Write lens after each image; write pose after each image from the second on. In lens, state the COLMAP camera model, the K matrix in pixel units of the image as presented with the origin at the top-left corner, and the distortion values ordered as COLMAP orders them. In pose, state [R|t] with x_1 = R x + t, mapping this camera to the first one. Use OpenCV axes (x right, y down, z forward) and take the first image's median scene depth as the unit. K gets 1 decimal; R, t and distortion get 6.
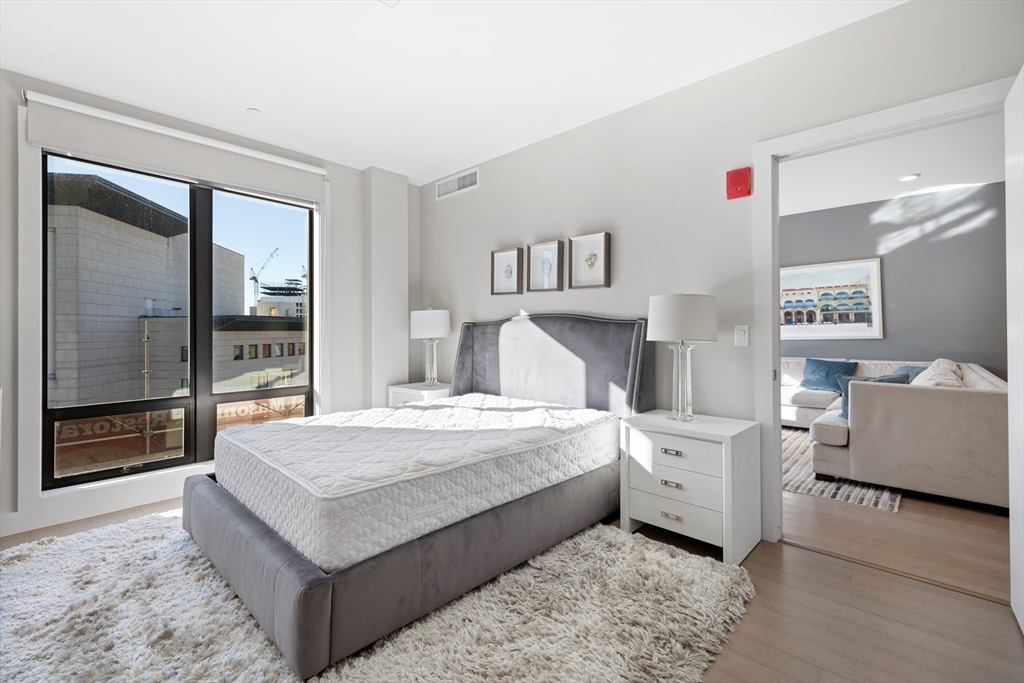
lens RADIAL K [[442.1, 0, 502.2], [0, 442.1, 332.0], [0, 0, 1]] dist [0.000933, 0.000093]
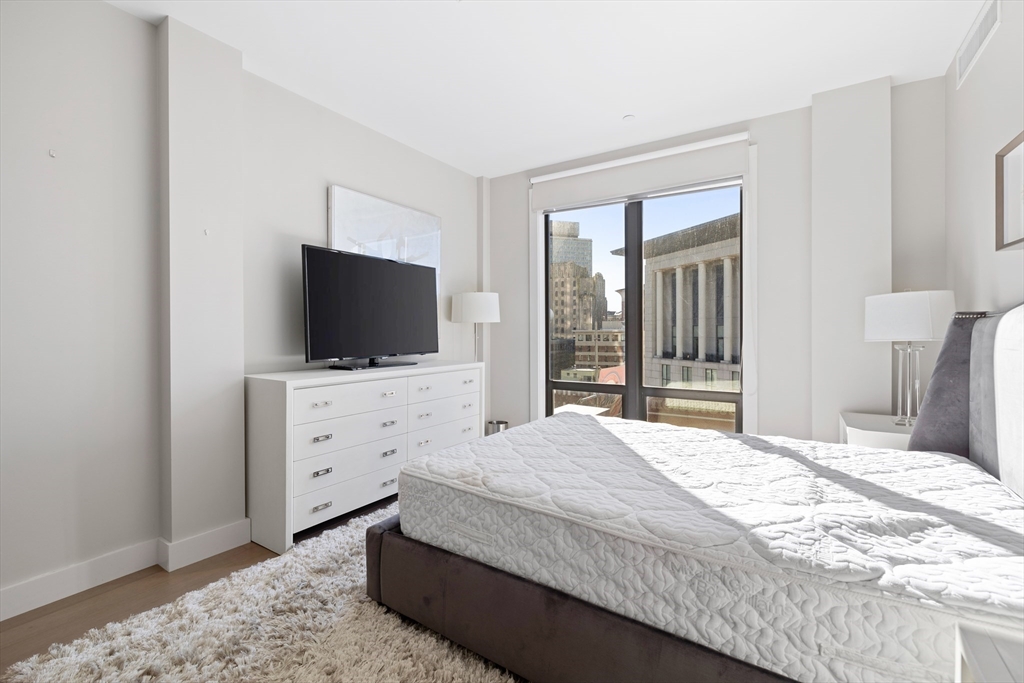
lens RADIAL K [[442.1, 0, 502.2], [0, 442.1, 332.0], [0, 0, 1]] dist [0.000933, 0.000093]
pose [[0.192035, 0.004143, -0.981379, 0.538745], [-0.001217, 0.999991, 0.003983, -0.000495], [0.981387, 0.000430, 0.192038, 0.676917]]
